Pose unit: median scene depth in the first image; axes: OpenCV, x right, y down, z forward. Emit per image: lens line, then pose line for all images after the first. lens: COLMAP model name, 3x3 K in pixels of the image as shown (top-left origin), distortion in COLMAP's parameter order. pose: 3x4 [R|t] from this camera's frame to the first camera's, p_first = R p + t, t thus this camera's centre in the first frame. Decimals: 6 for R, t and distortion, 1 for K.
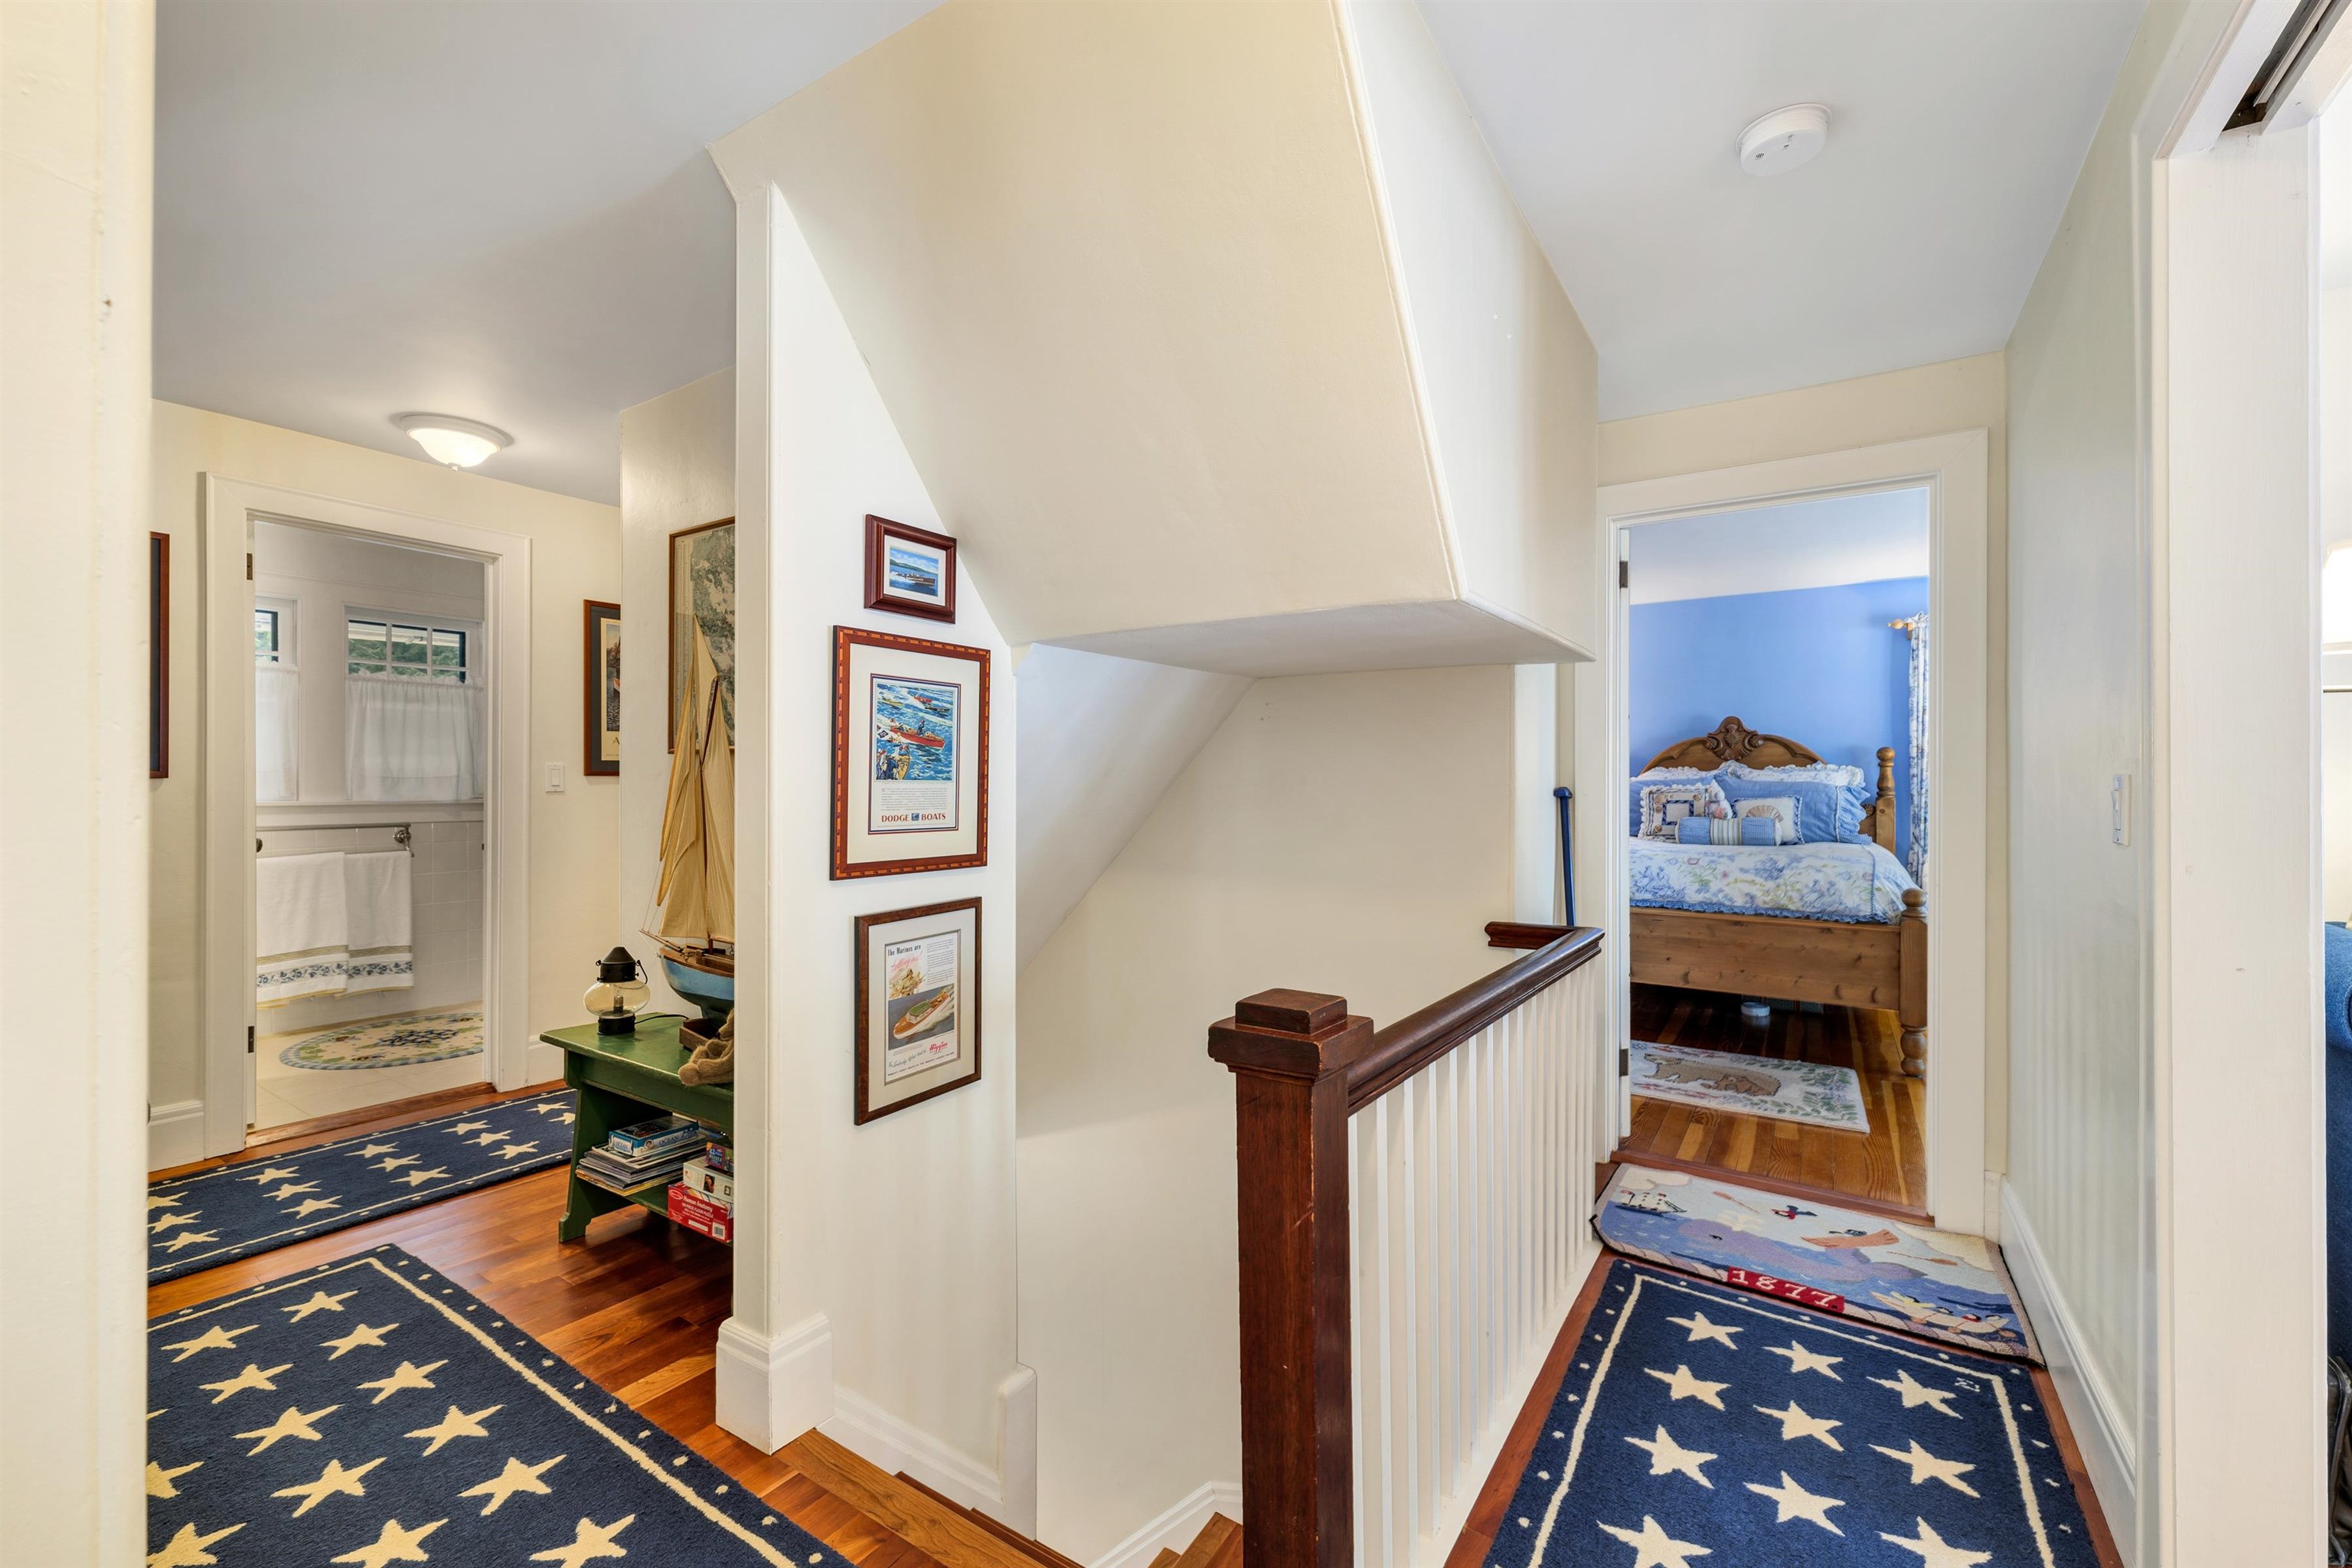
lens RADIAL K [[976.8, 0, 1169.8], [0, 976.8, 777.1], [0, 0, 1]] dist [0.007312, -0.001597]
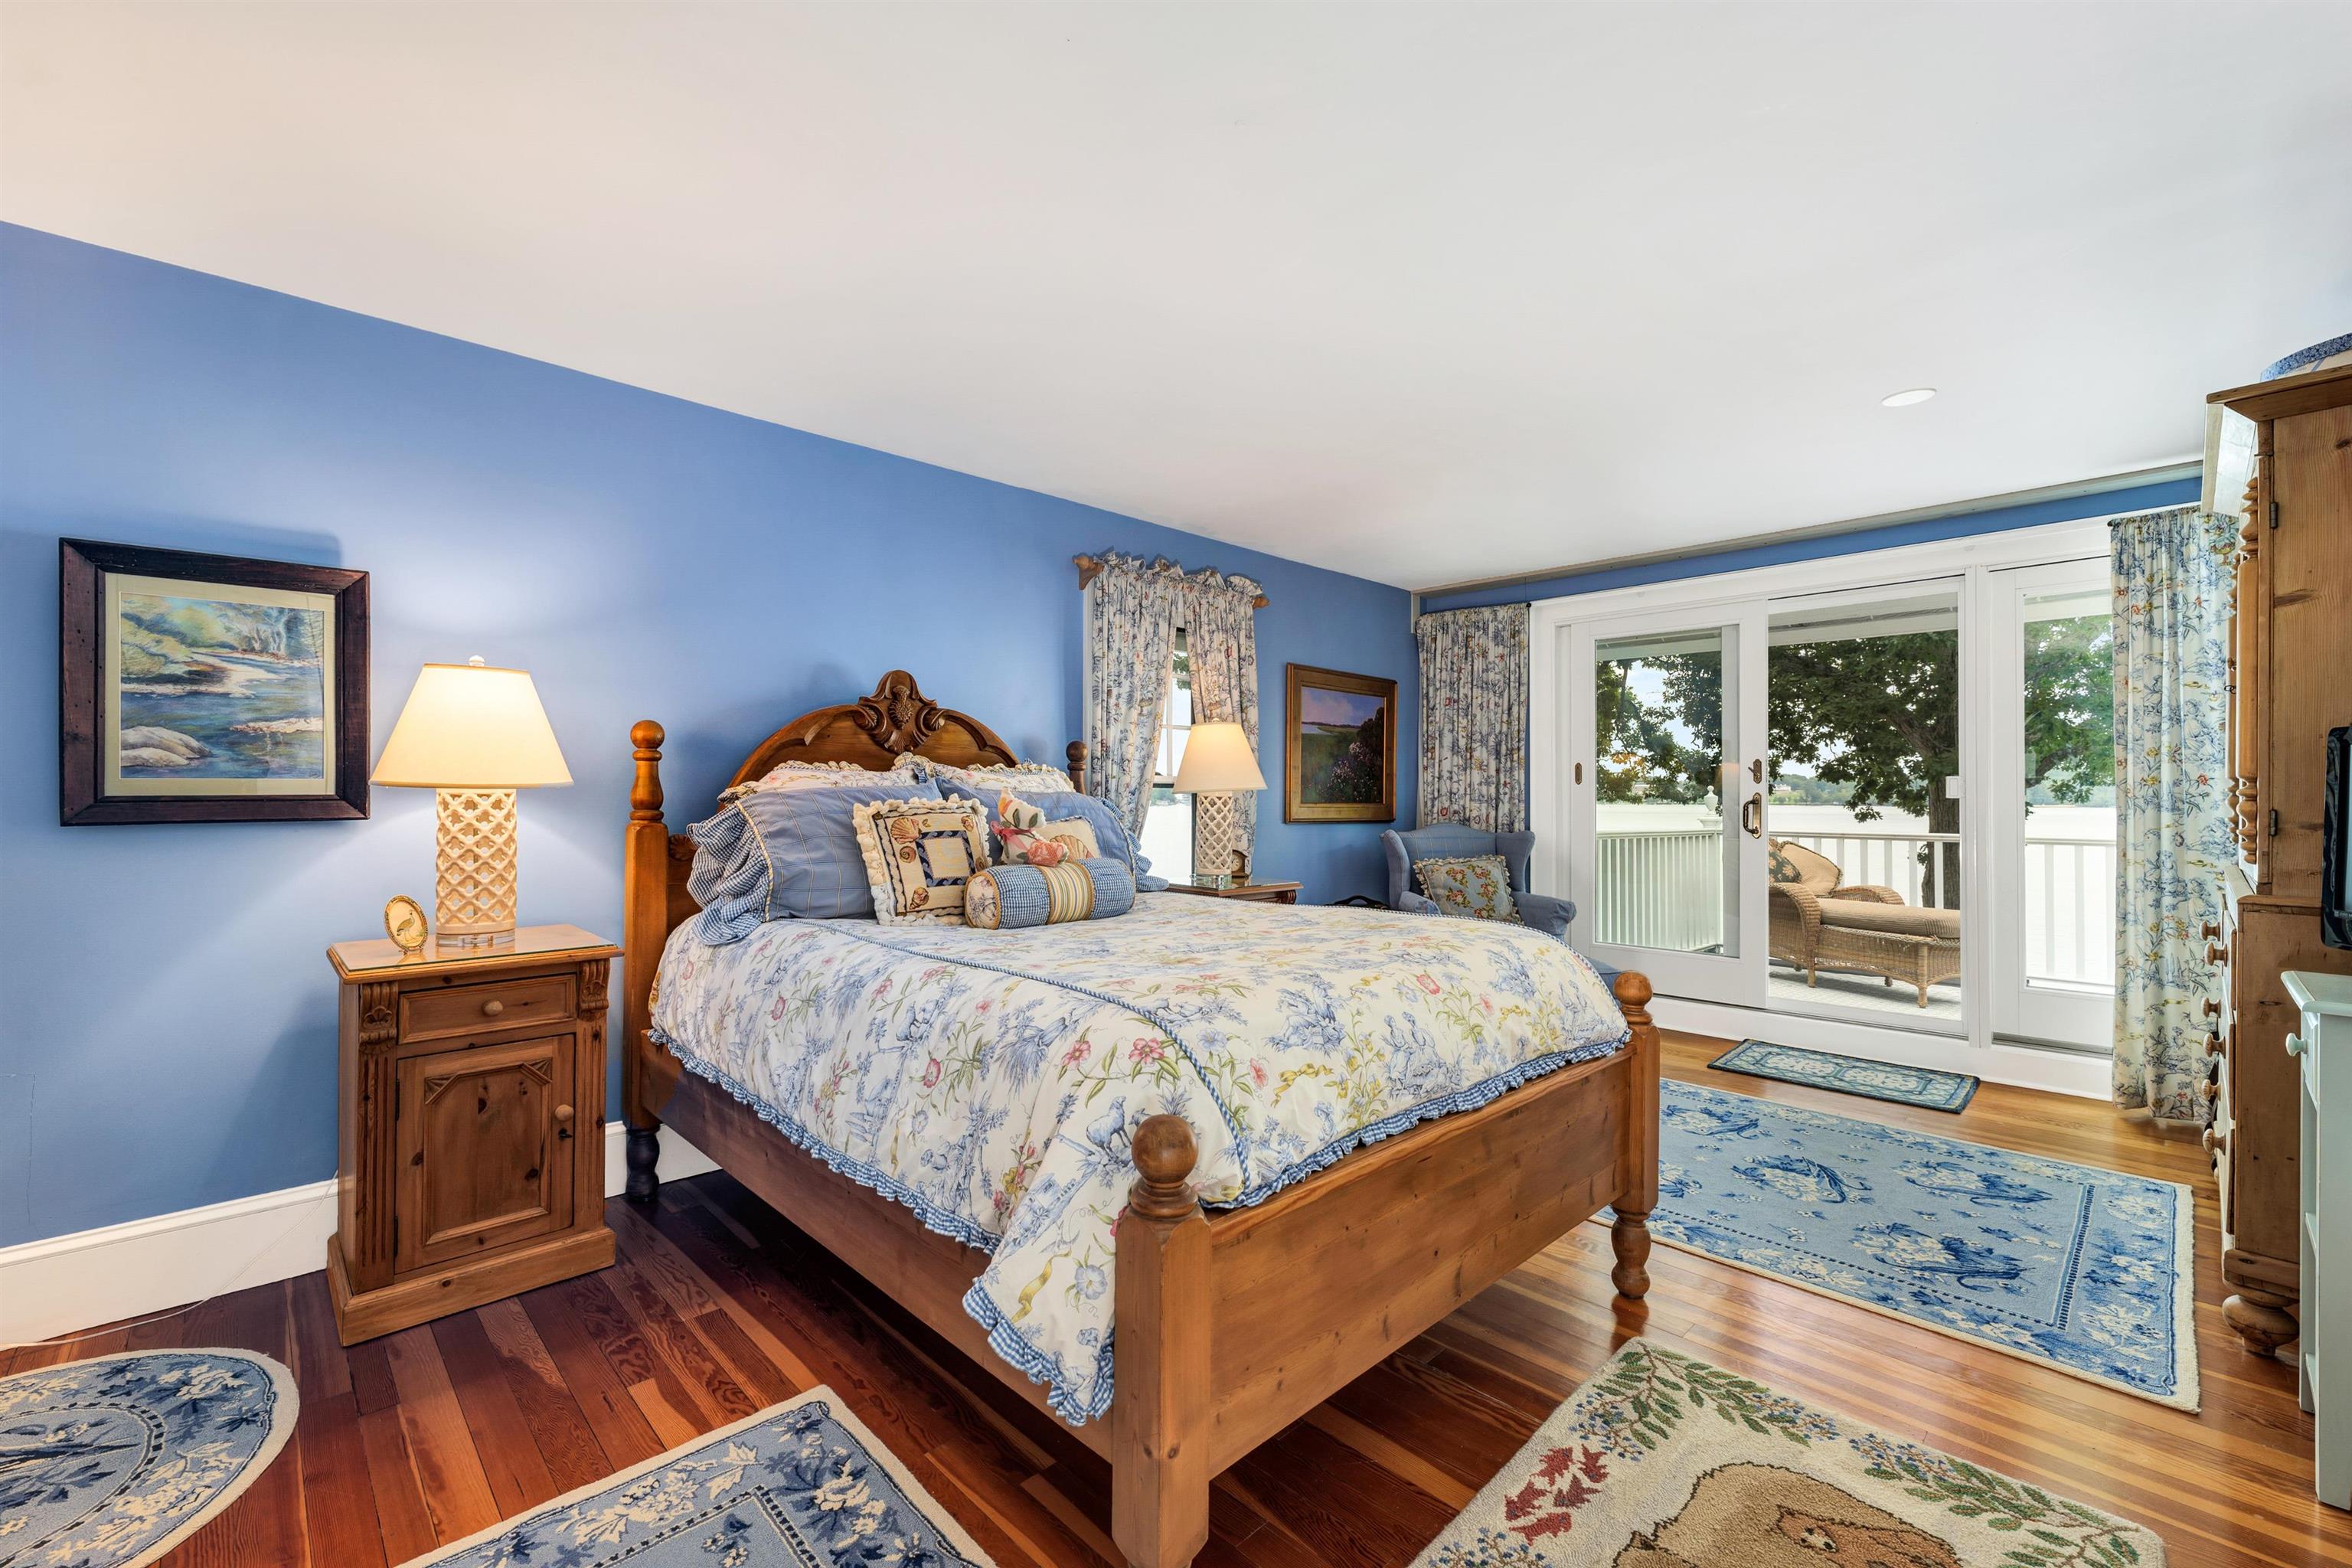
lens RADIAL K [[976.8, 0, 1178.2], [0, 976.8, 788.2], [0, 0, 1]] dist [0.007312, -0.001597]
pose [[0.203745, 0.009174, 0.978981, 0.091324], [0.000133, 0.999956, -0.009399, 0.007268], [-0.979024, 0.002045, 0.203734, 0.778142]]
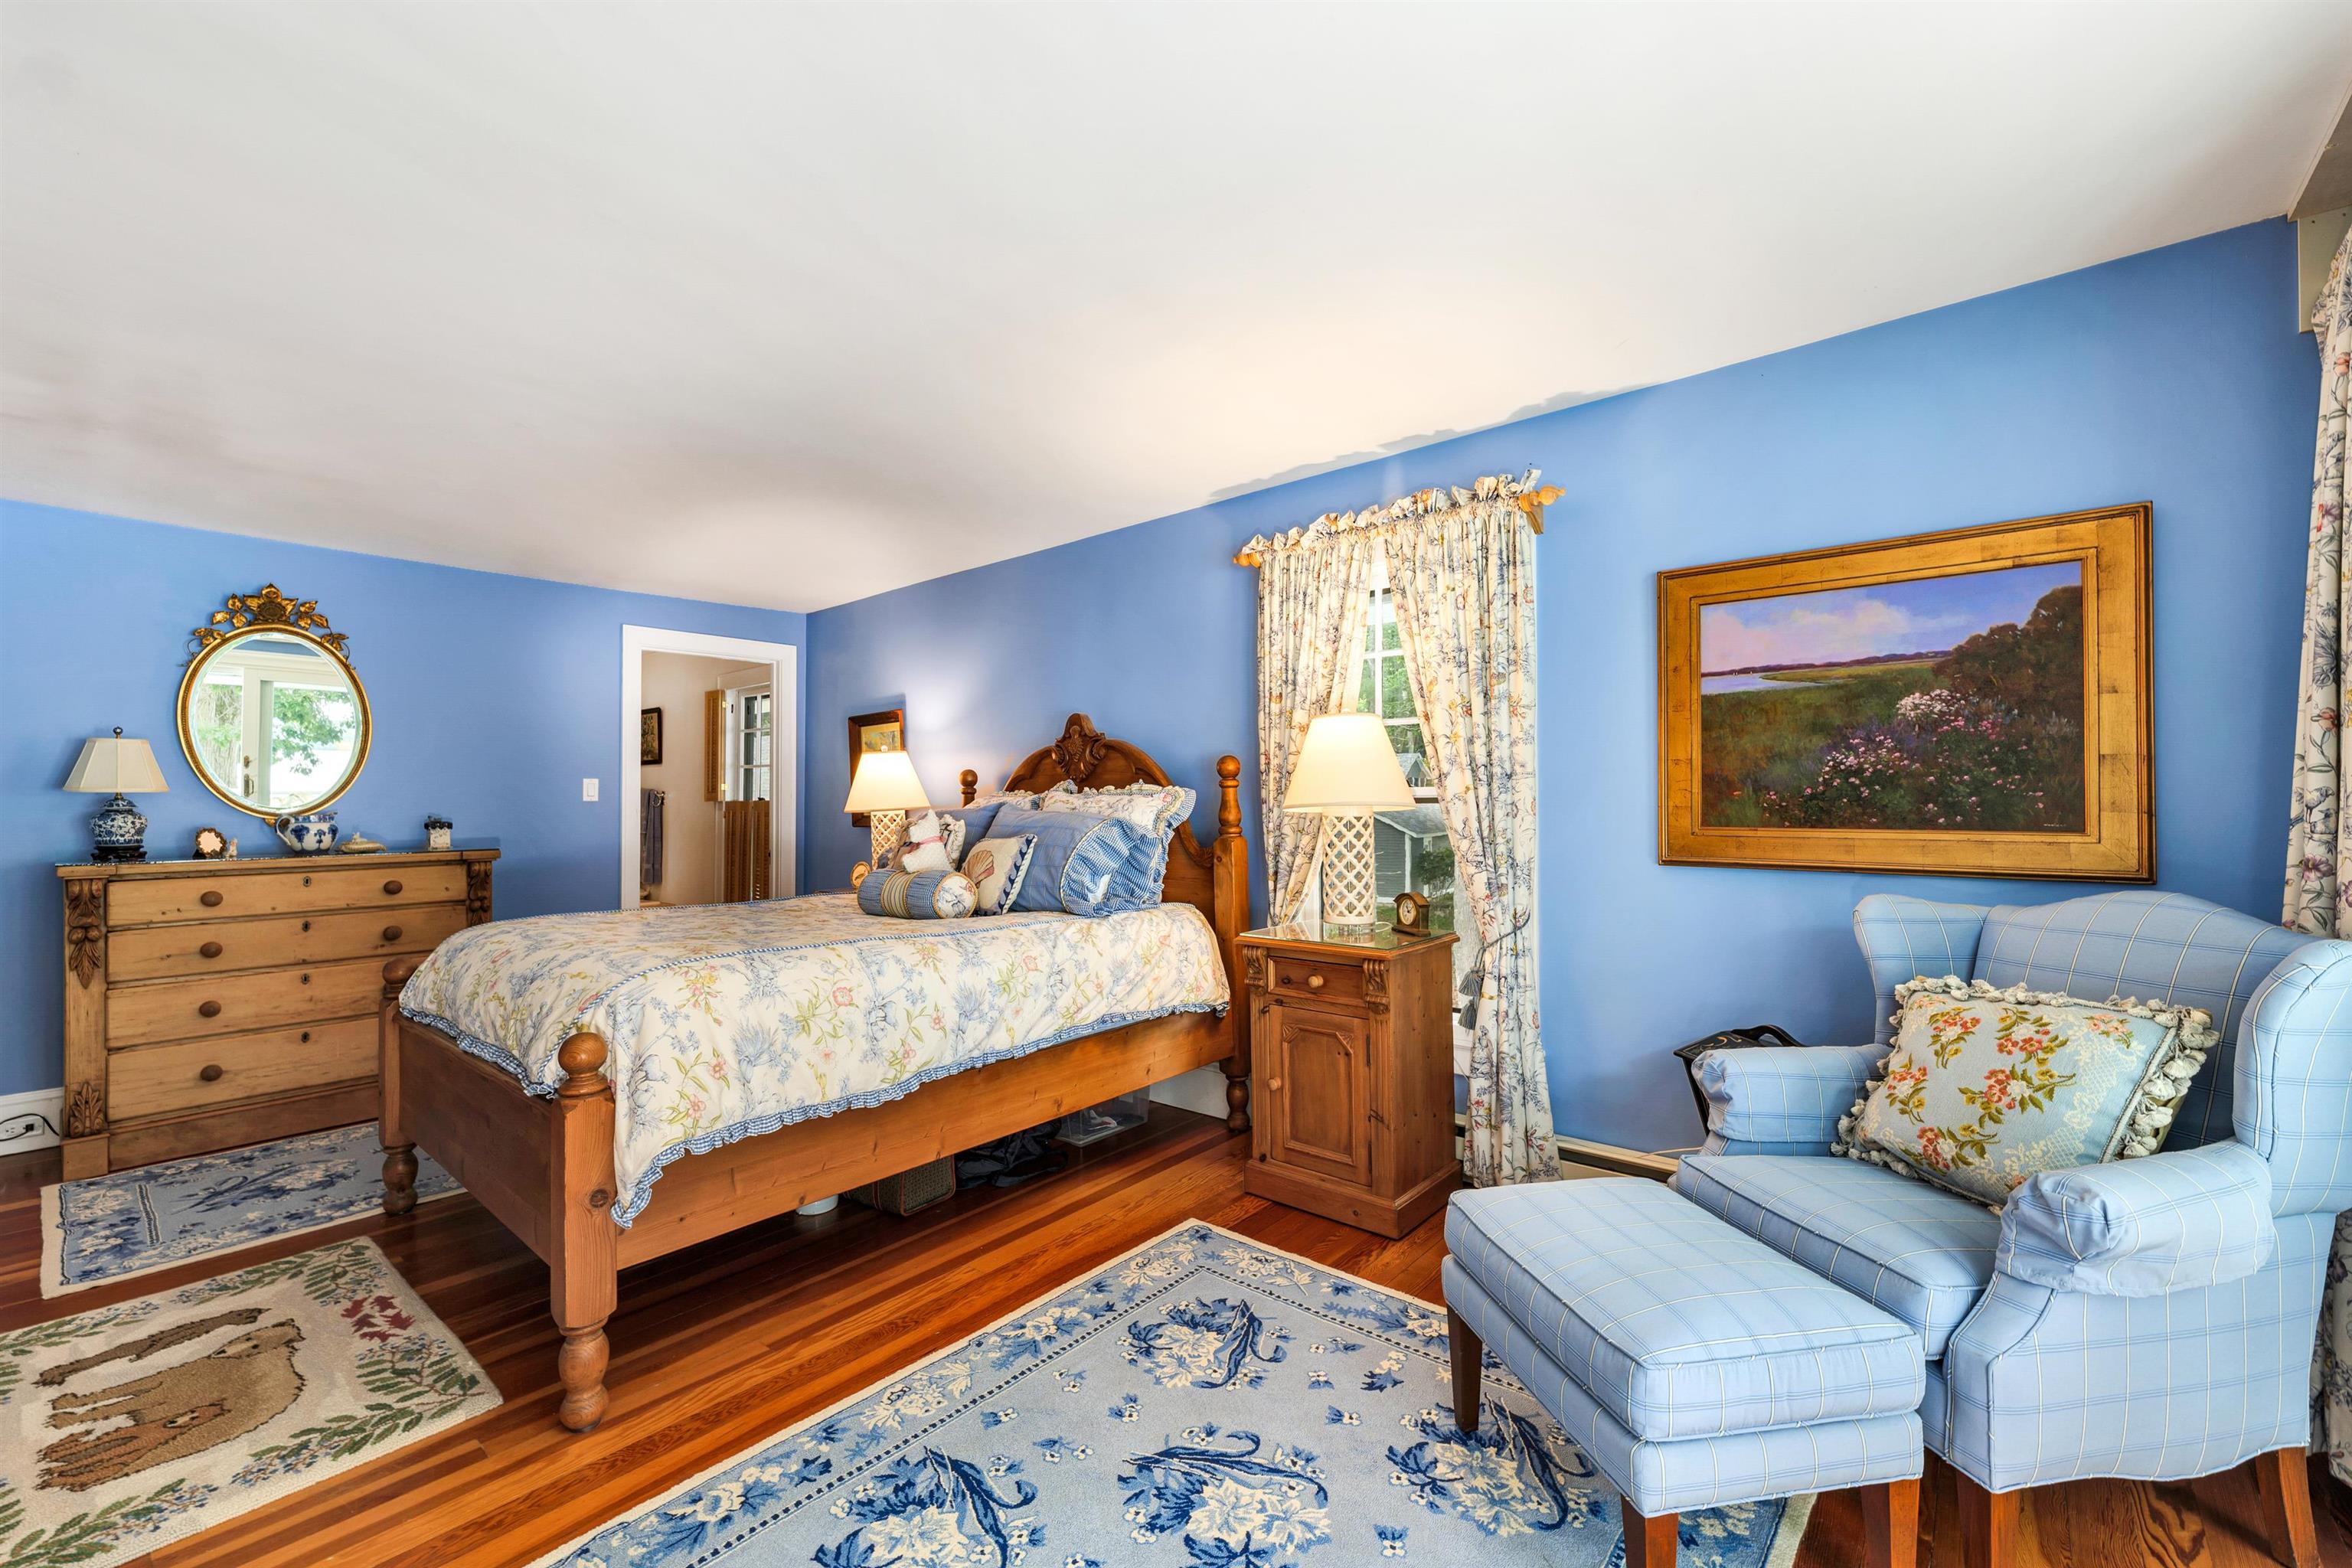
lens RADIAL K [[976.8, 0, 1183.1], [0, 976.8, 795.5], [0, 0, 1]] dist [0.007312, -0.001597]
pose [[0.992823, -0.008106, -0.119320, 0.757956], [0.006797, 0.999912, -0.011378, 0.001087], [0.119401, 0.010485, 0.992791, 0.374870]]
